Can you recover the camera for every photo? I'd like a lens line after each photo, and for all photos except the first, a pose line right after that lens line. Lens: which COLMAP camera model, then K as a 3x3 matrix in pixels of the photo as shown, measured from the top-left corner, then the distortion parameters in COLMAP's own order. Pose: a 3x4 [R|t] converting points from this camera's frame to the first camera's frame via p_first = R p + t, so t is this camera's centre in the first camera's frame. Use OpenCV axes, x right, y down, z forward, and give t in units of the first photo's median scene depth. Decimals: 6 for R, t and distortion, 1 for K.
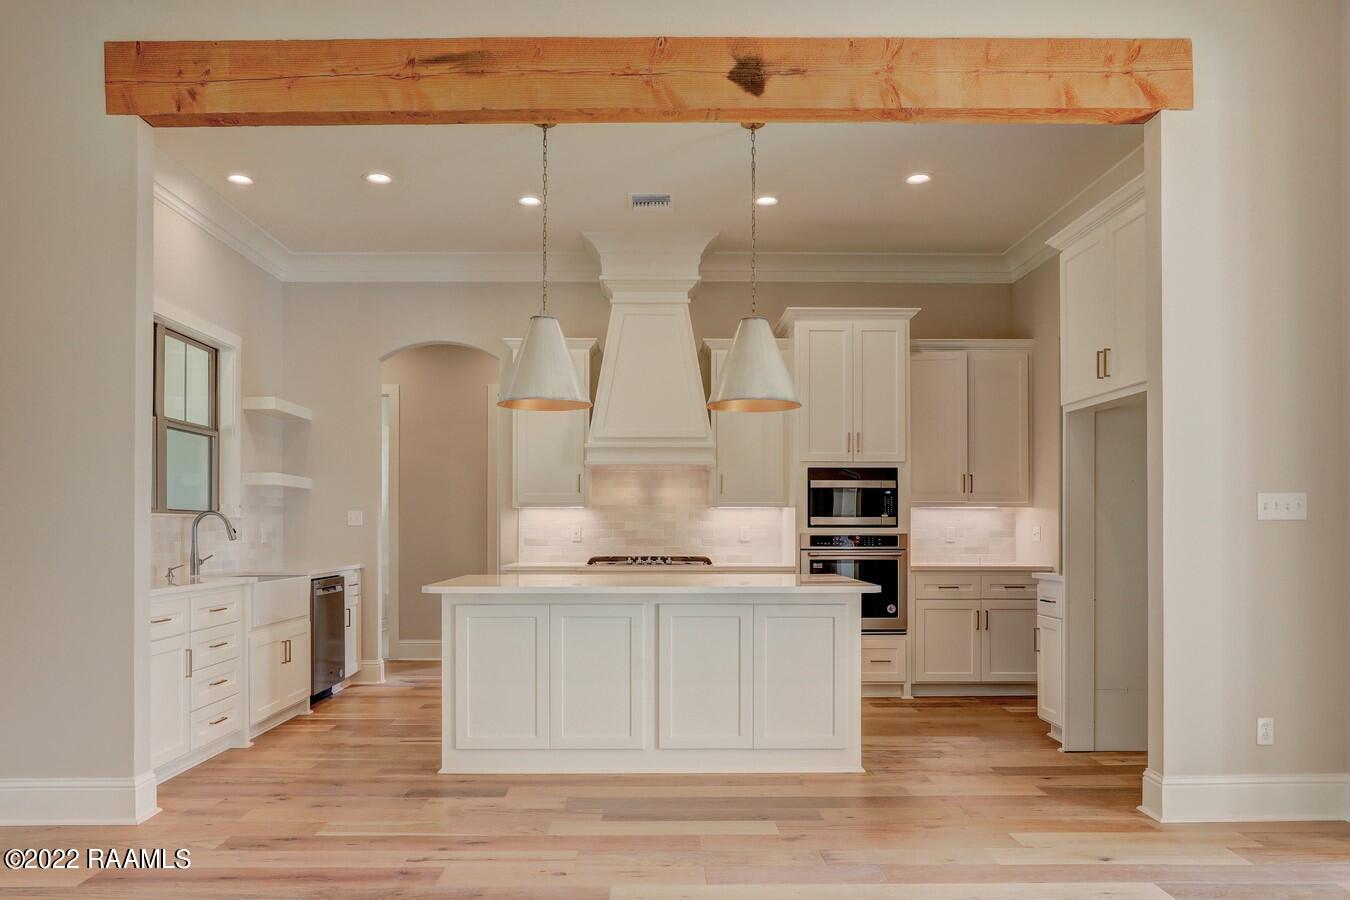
lens RADIAL K [[877.5, 0, 674.1], [0, 877.5, 521.8], [0, 0, 1]] dist [-0.004387, -0.000971]
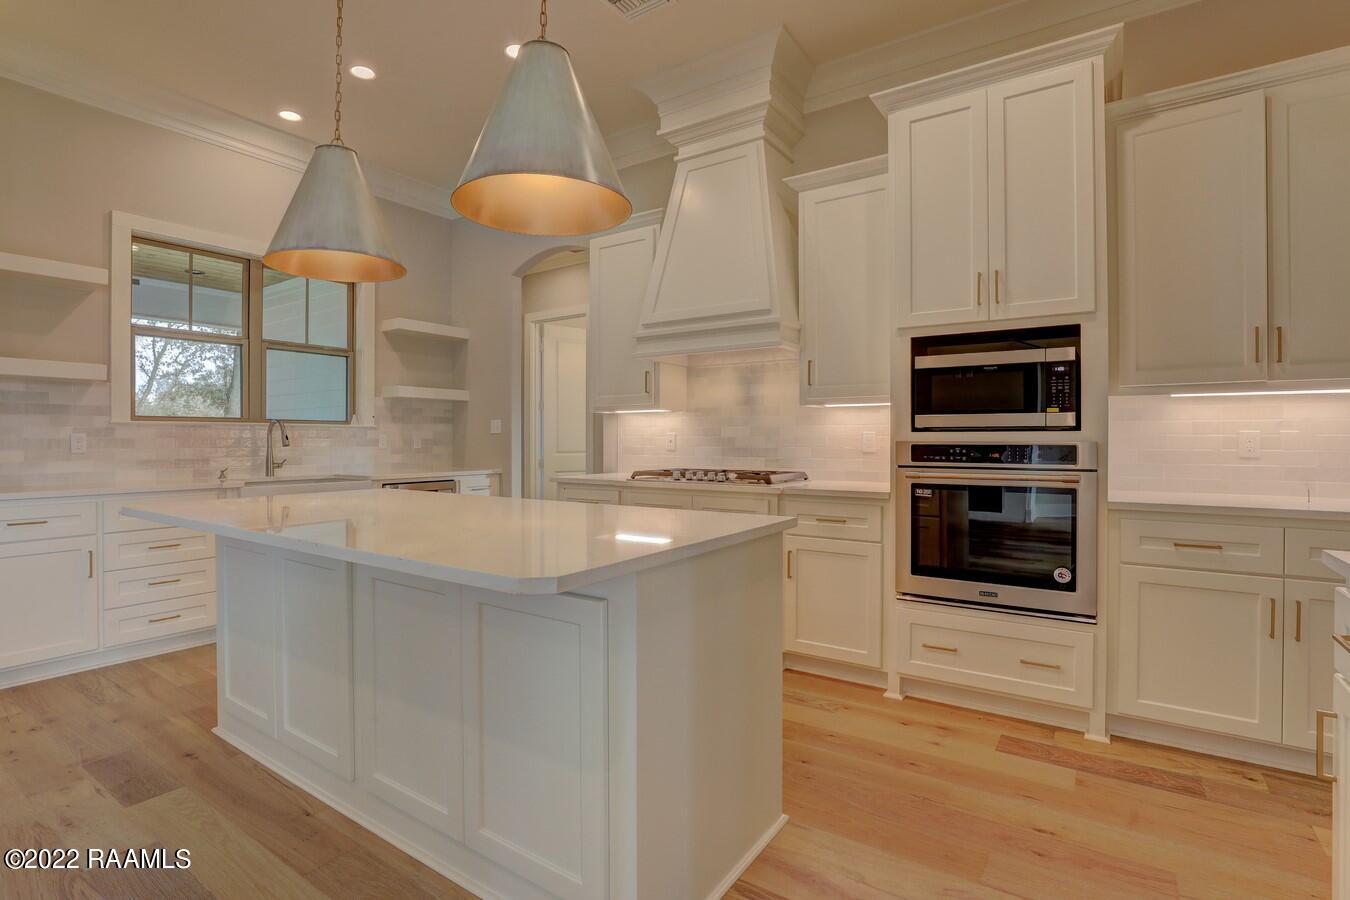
lens RADIAL K [[643.0, 0, 667.2], [0, 643.0, 442.0], [0, 0, 1]] dist [-0.018062, 0.001030]
pose [[0.804798, 0.001890, -0.593546, 0.285646], [0.006305, 0.999911, 0.011733, 0.007308], [0.593515, -0.013185, 0.804715, 0.519669]]
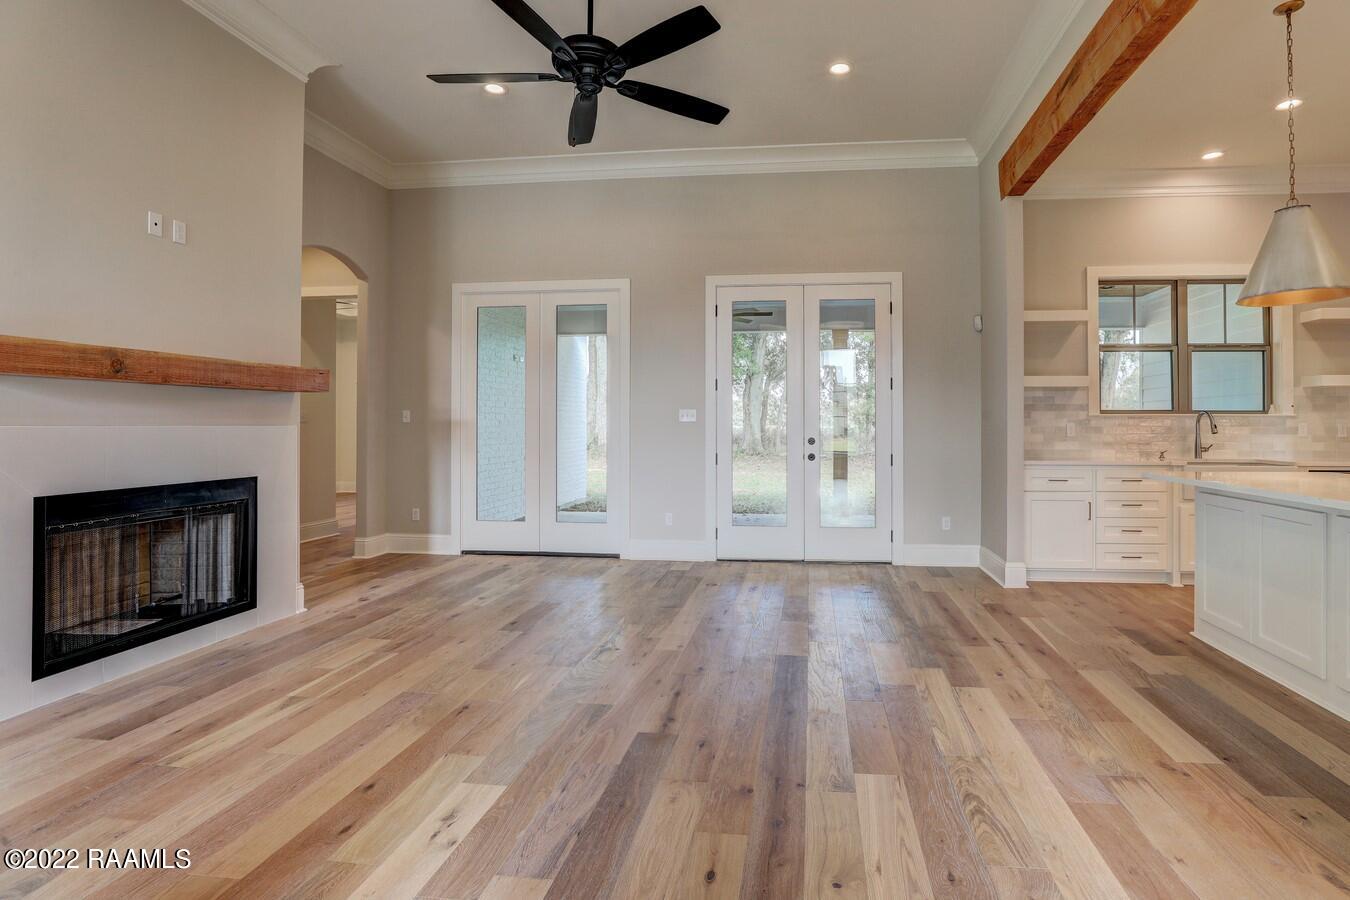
lens RADIAL K [[699.6, 0, 753.9], [0, 699.6, 418.4], [0, 0, 1]] dist [-0.005814, -0.000718]
pose [[-0.098328, 0.000051, -0.995154, 0.486365], [0.009068, 0.999959, -0.000844, -0.006298], [0.995113, -0.009107, -0.098325, 0.339919]]
